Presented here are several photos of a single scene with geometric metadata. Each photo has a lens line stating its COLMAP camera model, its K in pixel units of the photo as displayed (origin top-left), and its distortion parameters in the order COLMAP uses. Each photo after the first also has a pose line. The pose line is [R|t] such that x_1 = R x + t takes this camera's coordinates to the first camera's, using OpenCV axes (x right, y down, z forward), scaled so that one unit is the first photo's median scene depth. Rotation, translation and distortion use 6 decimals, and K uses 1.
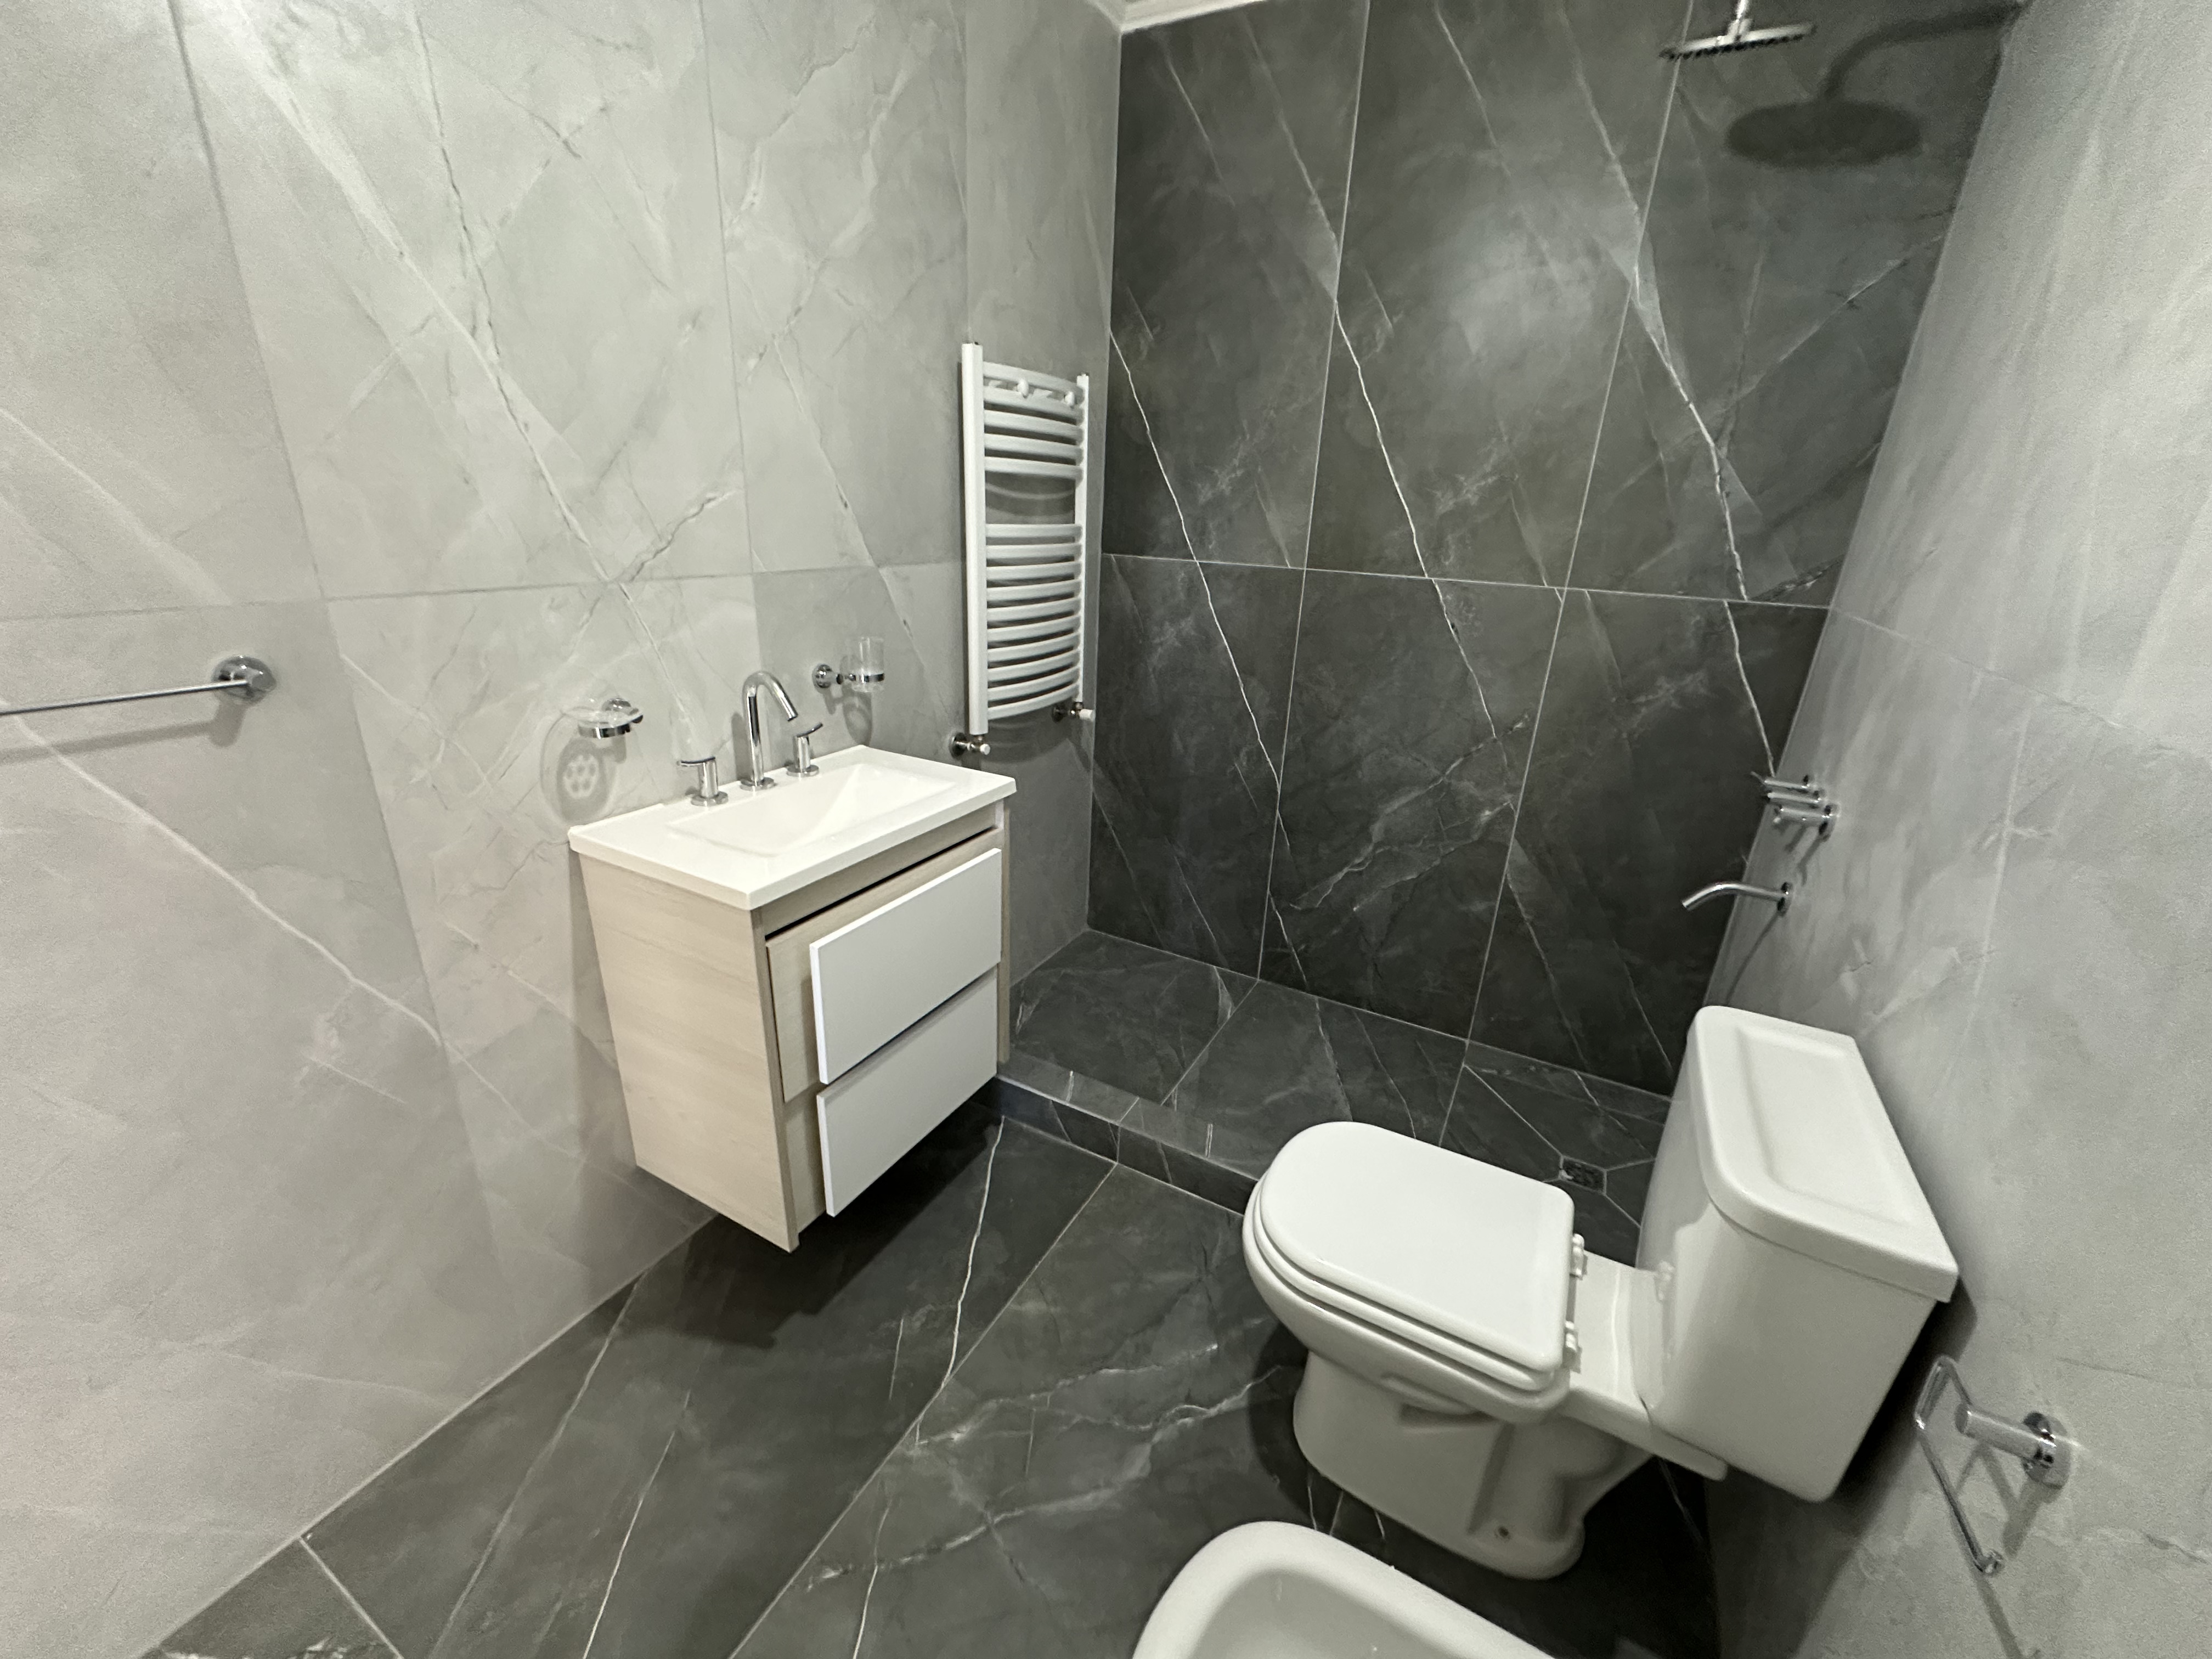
lens RADIAL K [[881.5, 0, 1109.0], [0, 881.5, 836.3], [0, 0, 1]] dist [-0.007766, 0.001159]
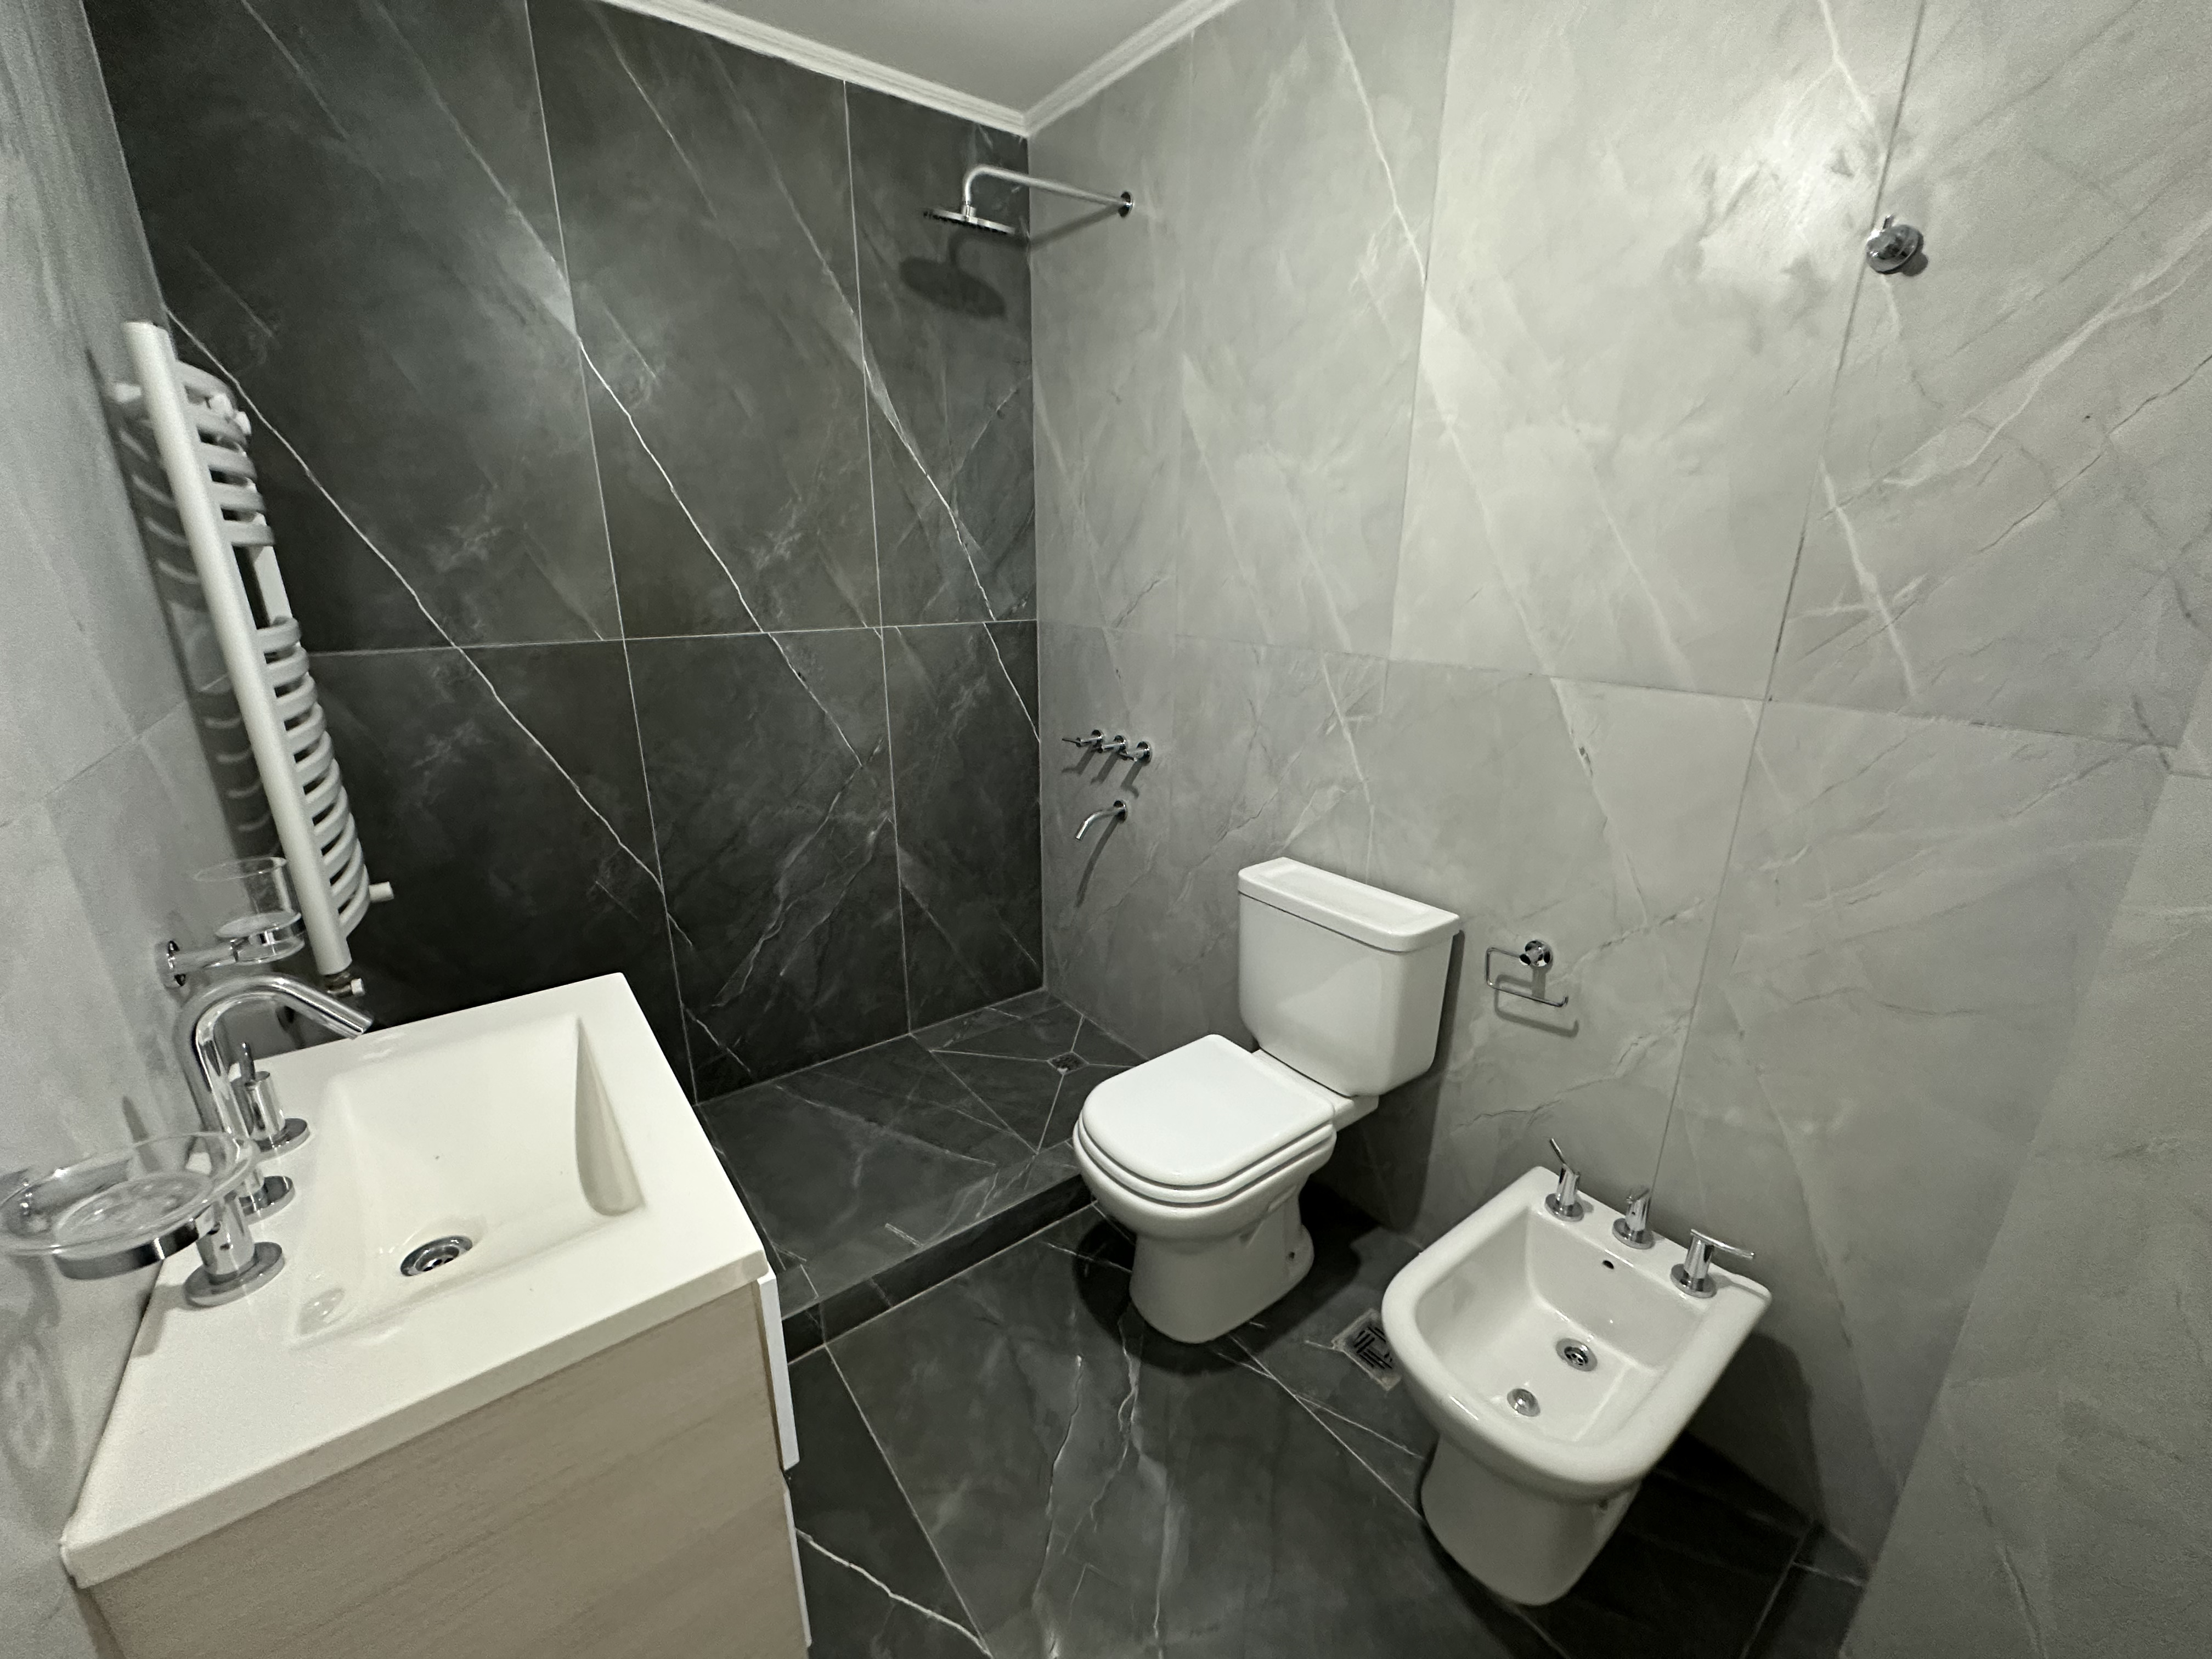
lens RADIAL K [[881.5, 0, 1106.5], [0, 881.5, 834.6], [0, 0, 1]] dist [-0.007766, 0.001159]
pose [[0.400408, -0.313170, 0.861161, -0.429131], [0.336448, 0.924392, 0.179729, -0.133330], [-0.852336, 0.217771, 0.475499, 0.247137]]
